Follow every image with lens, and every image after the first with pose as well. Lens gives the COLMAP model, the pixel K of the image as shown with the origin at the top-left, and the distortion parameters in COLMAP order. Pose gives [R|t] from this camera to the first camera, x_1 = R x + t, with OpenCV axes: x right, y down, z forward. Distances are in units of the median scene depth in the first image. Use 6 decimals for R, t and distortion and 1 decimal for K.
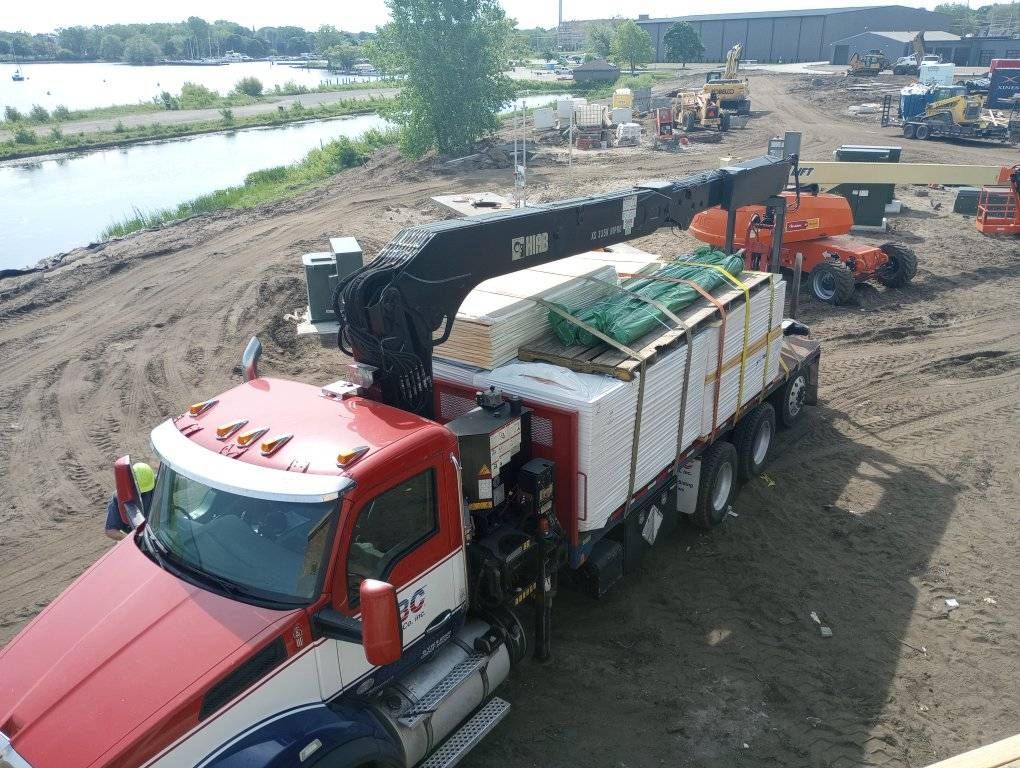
lens RADIAL K [[799.6, 0, 510.0], [0, 799.6, 384.0], [0, 0, 1]] dist [0.008504, 0.001775]
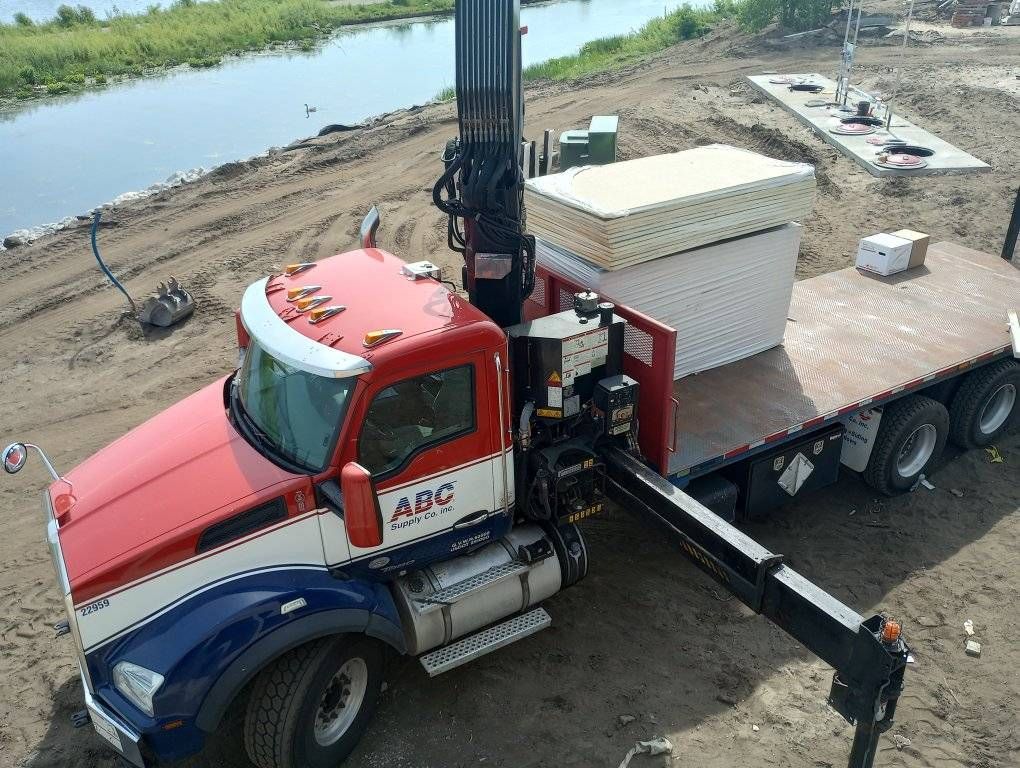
lens RADIAL K [[810.1, 0, 510.0], [0, 810.1, 384.0], [0, 0, 1]] dist [0.054260, -0.065838]
pose [[0.925151, 0.180185, -0.334110, 0.232905], [-0.133648, 0.978419, 0.157589, -0.025835], [0.355295, -0.101140, 0.929266, 0.100135]]
